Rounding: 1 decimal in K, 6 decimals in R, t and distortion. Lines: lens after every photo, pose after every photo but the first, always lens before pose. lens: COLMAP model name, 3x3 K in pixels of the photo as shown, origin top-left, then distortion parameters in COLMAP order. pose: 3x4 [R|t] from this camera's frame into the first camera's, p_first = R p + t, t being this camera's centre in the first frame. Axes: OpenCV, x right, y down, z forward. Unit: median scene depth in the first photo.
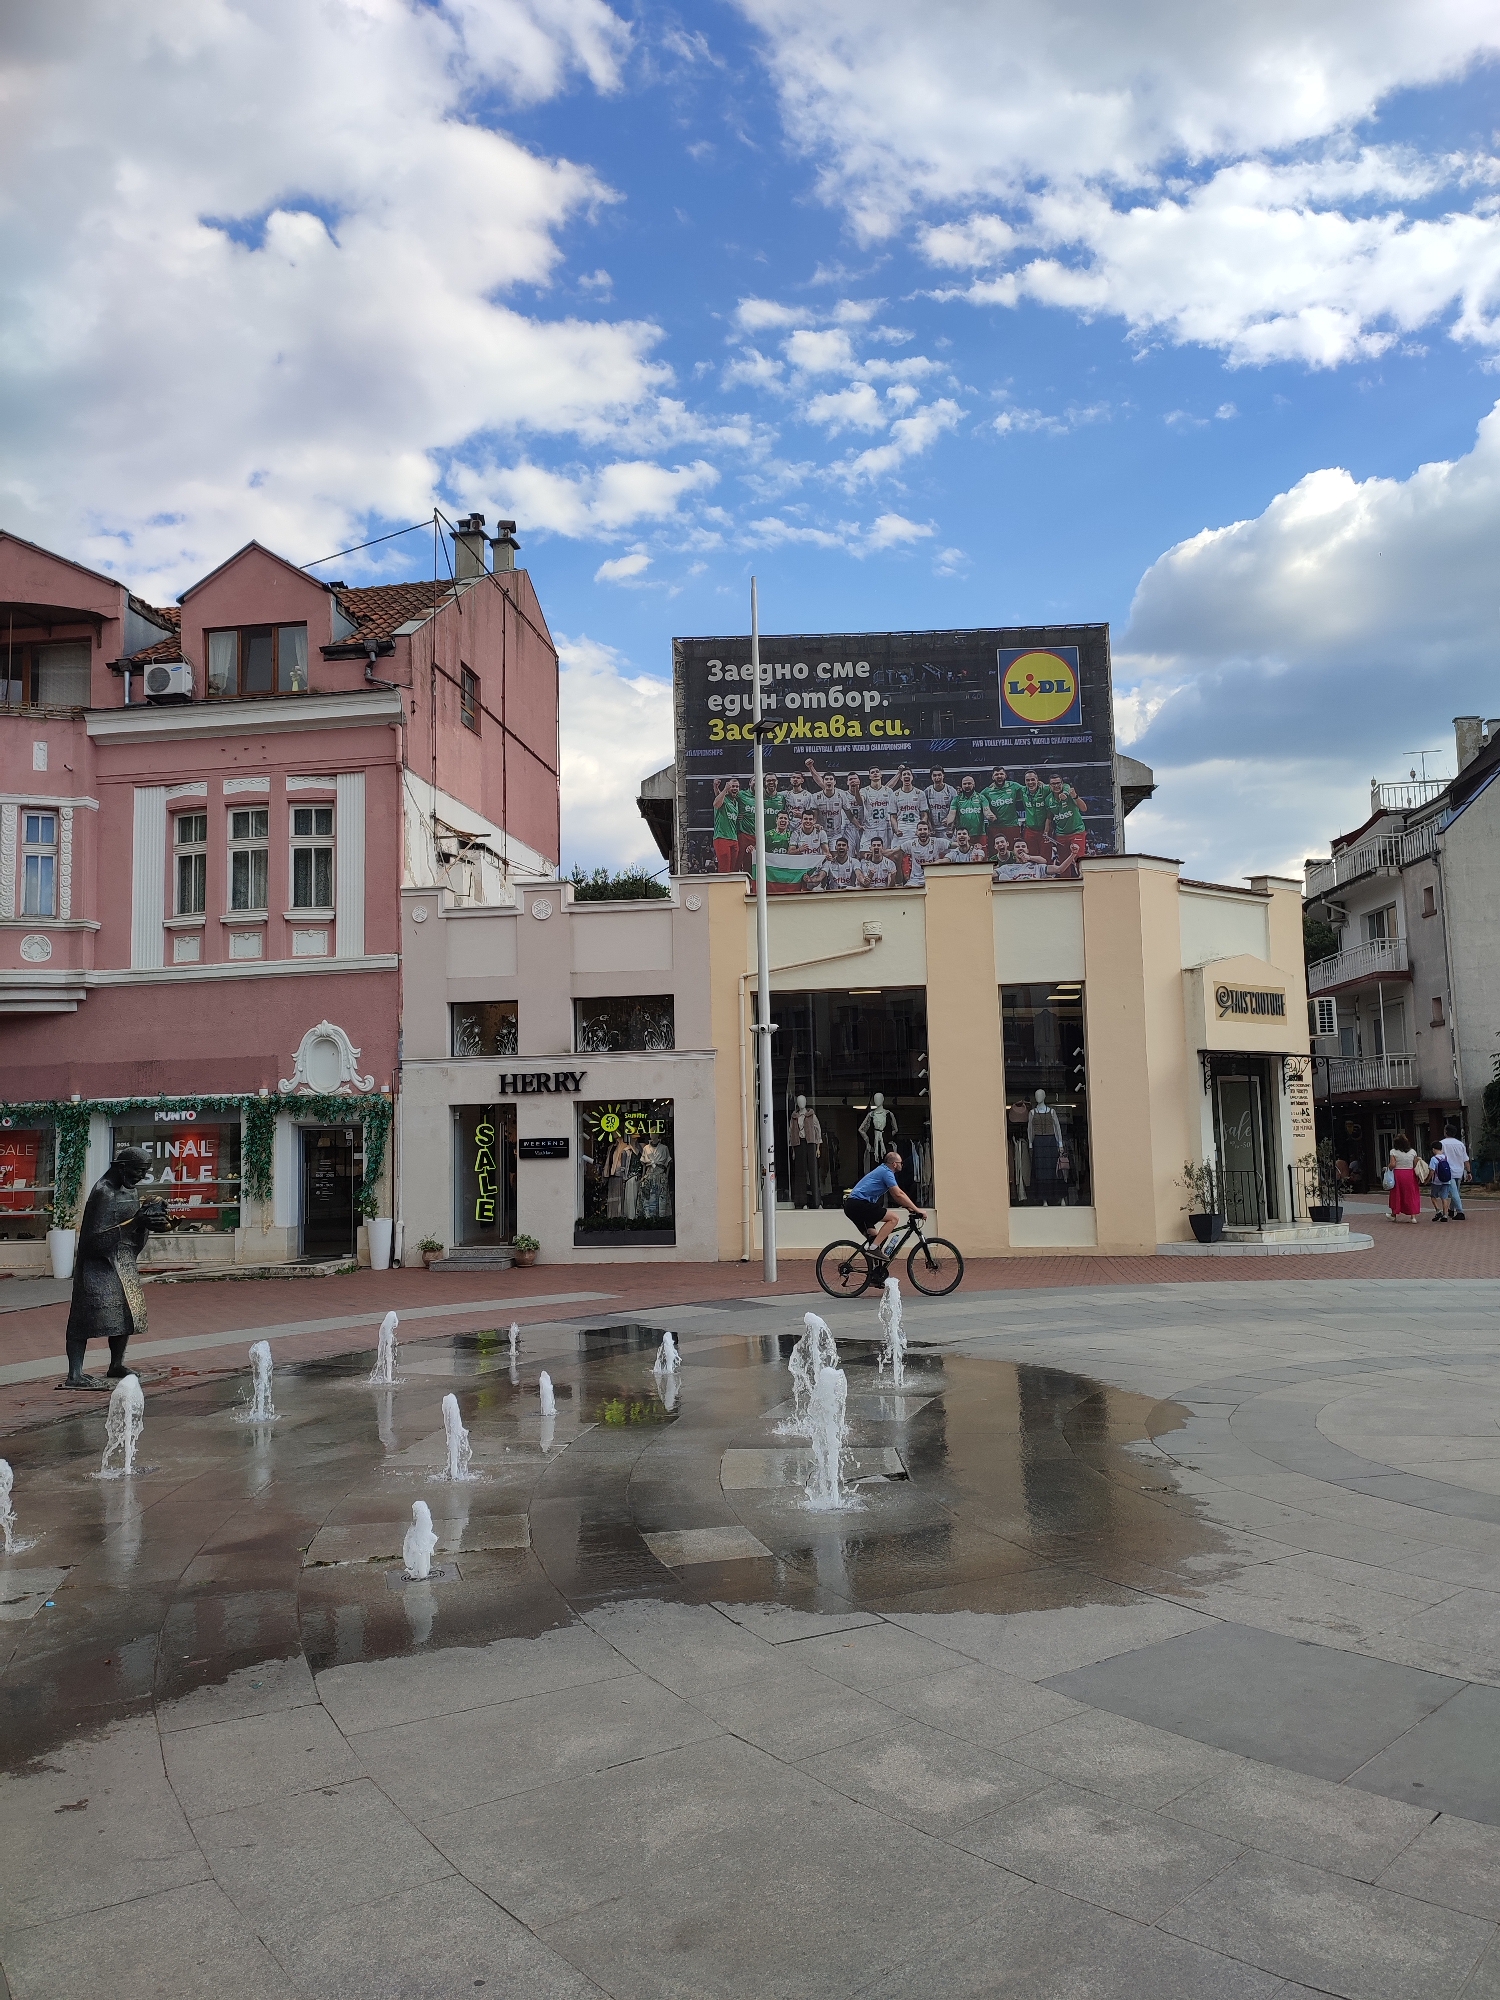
lens RADIAL K [[1471.2, 0, 750.0], [0, 1471.2, 1000.0], [0, 0, 1]] dist [0.003291, -0.001760]
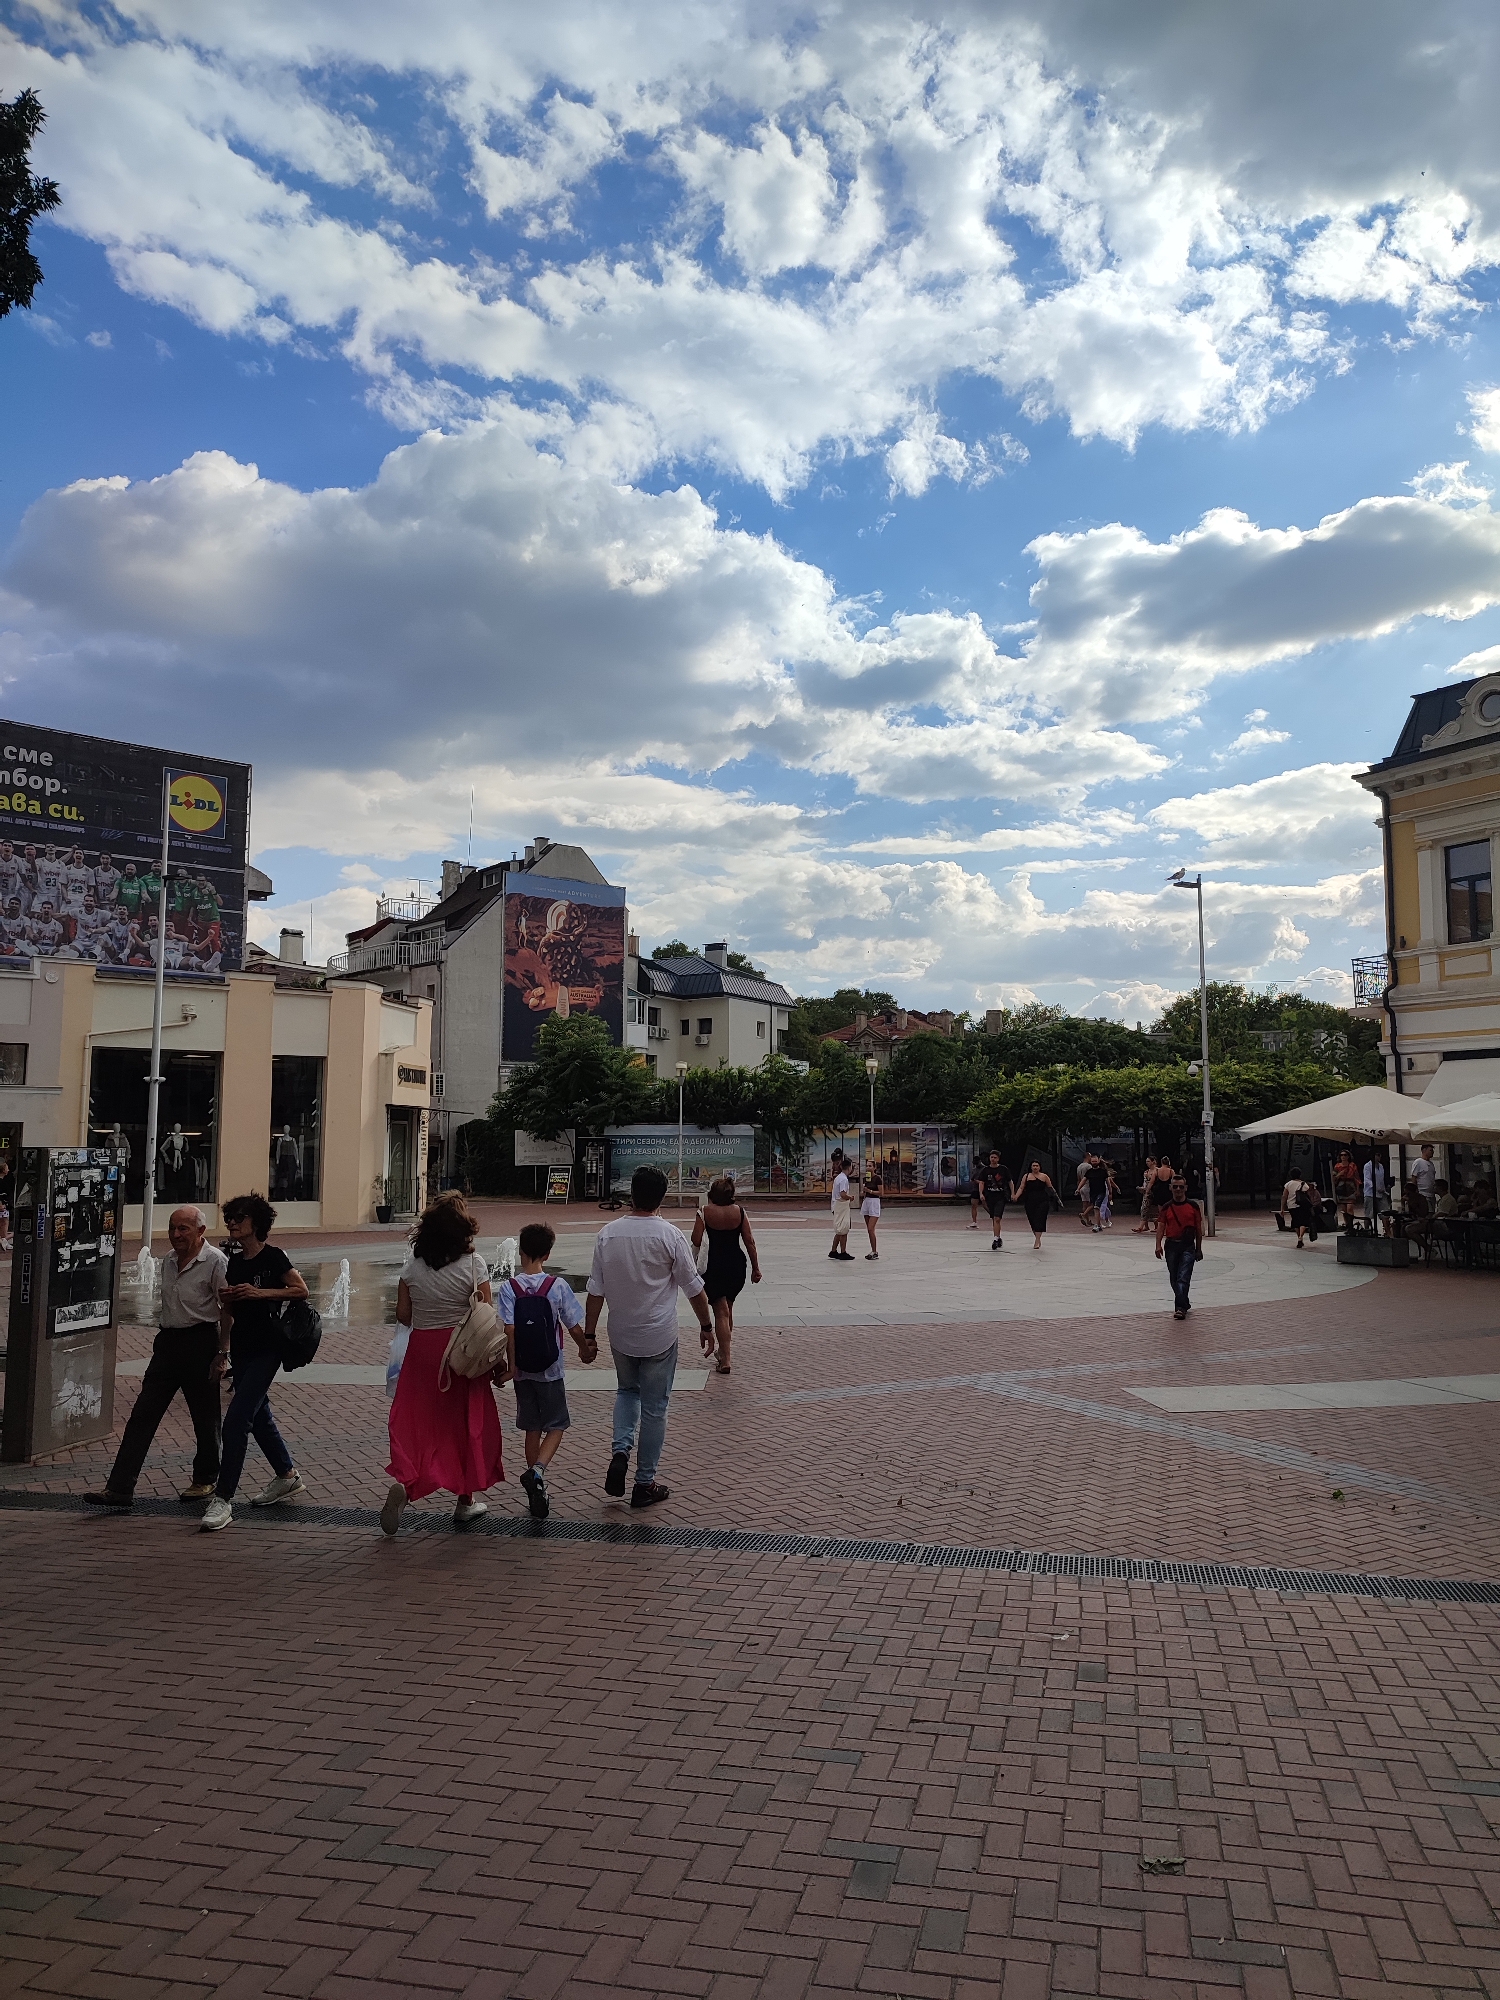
lens RADIAL K [[1429.9, 0, 750.0], [0, 1429.9, 1000.0], [0, 0, 1]] dist [0.003290, 0.000892]
pose [[0.724211, 0.096492, 0.682794, -0.287325], [-0.084359, 0.995122, -0.051153, -0.019414], [-0.684399, -0.020554, 0.728818, -0.242373]]
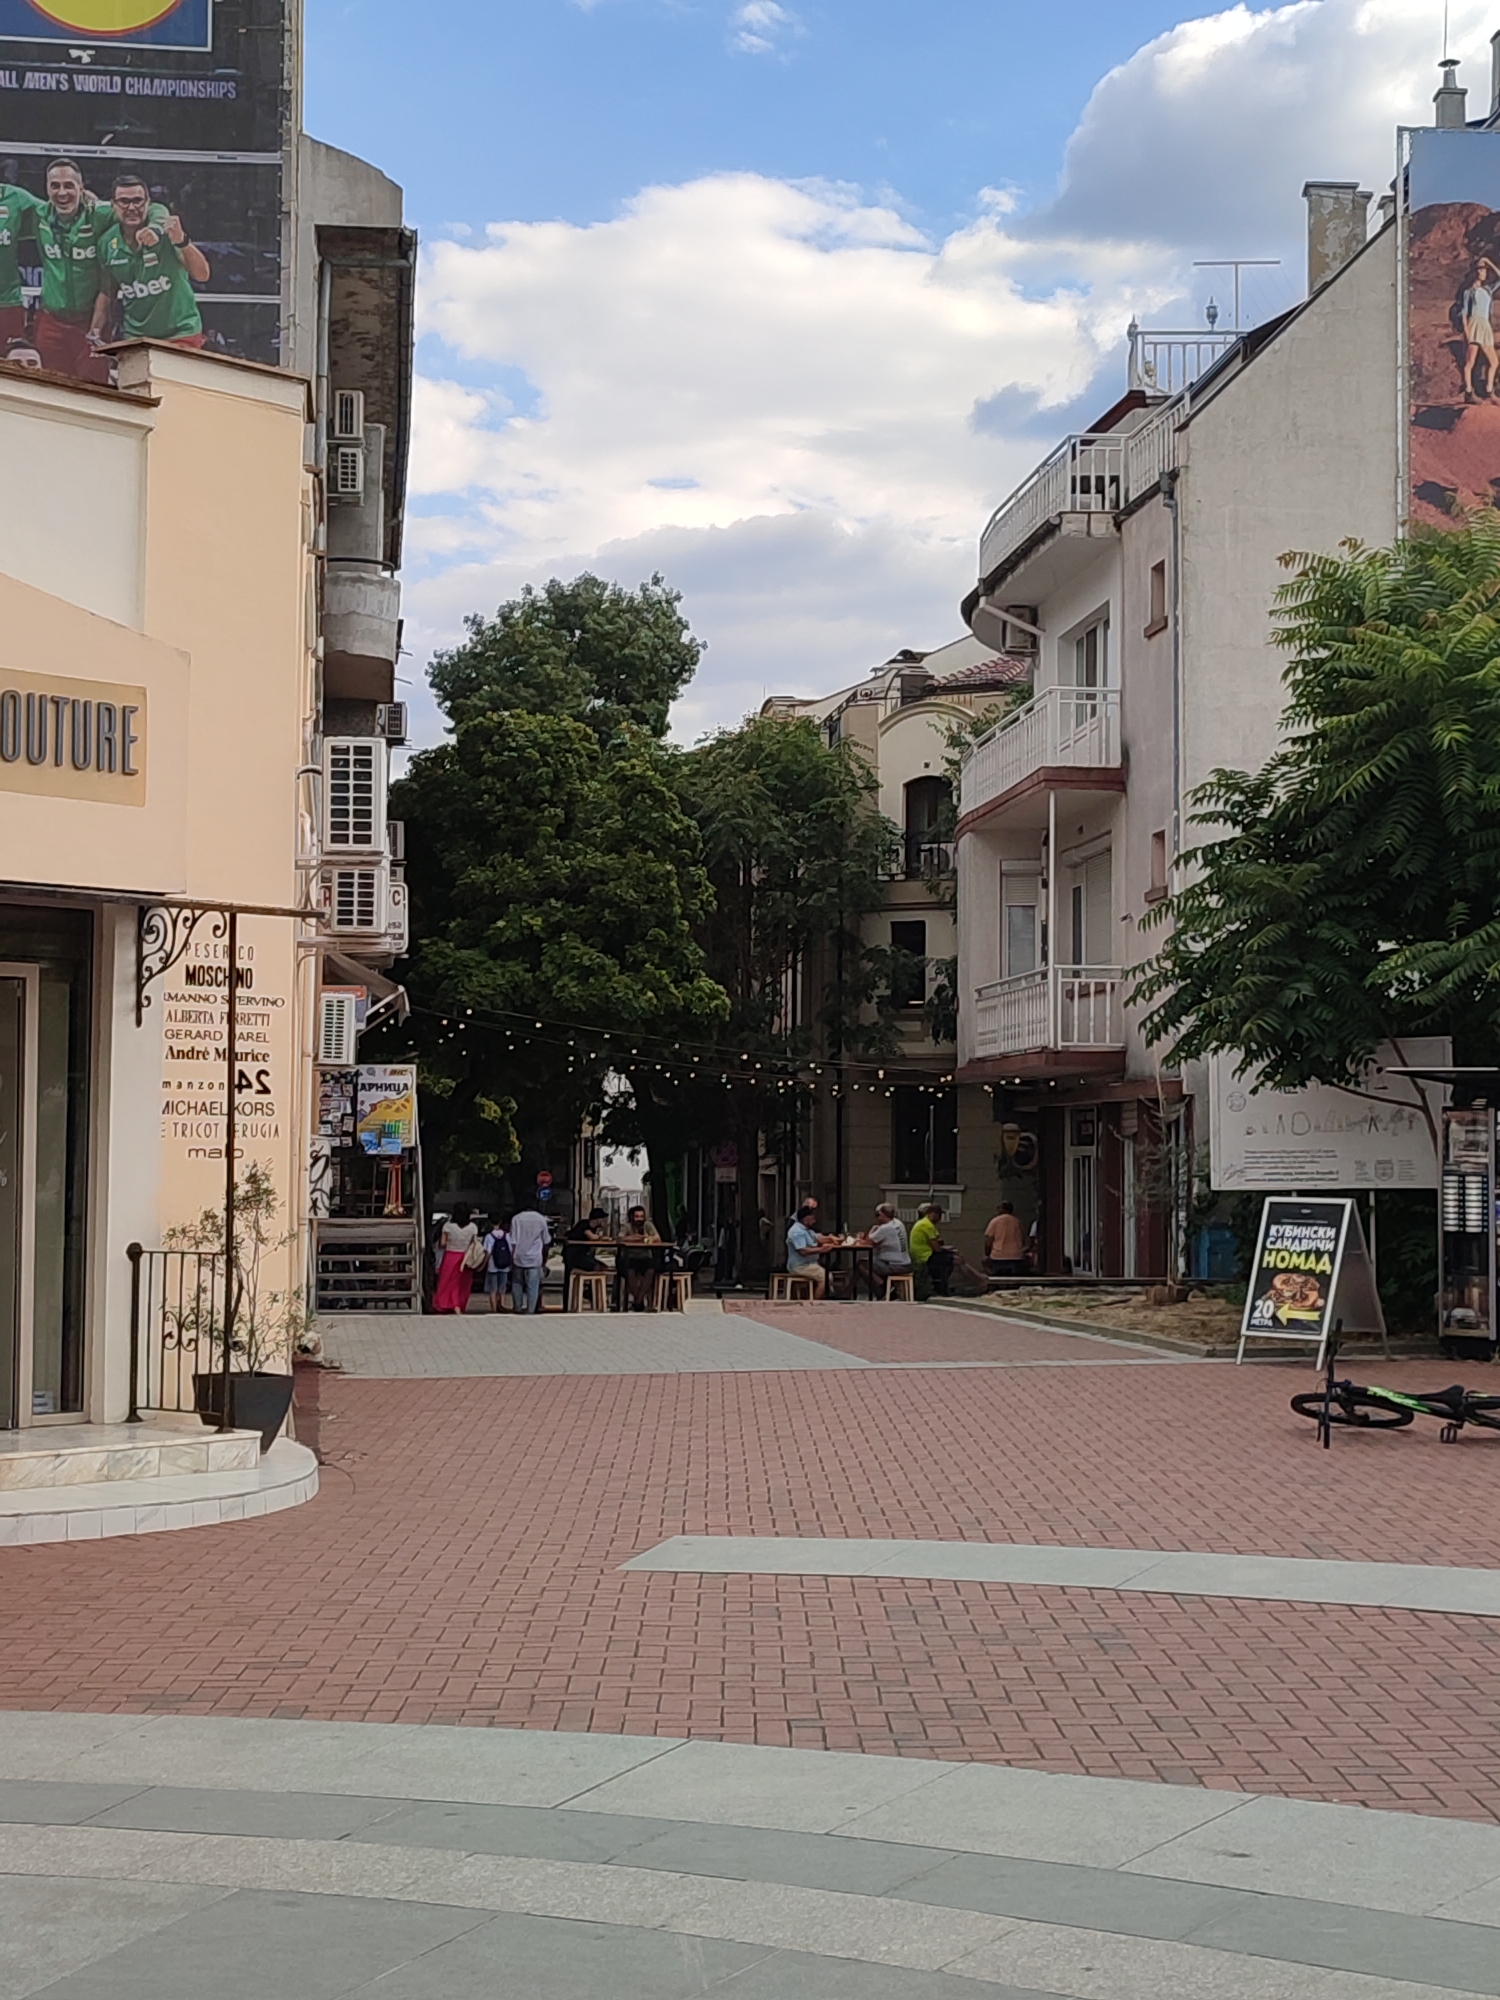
lens RADIAL K [[2905.7, 0, 750.0], [0, 2905.7, 1000.0], [0, 0, 1]] dist [0.121339, -0.586988]
pose [[0.988206, 0.037919, 0.148361, 0.259308], [-0.044858, 0.998037, 0.043707, 0.016470], [-0.146412, -0.049846, 0.987967, 0.229028]]
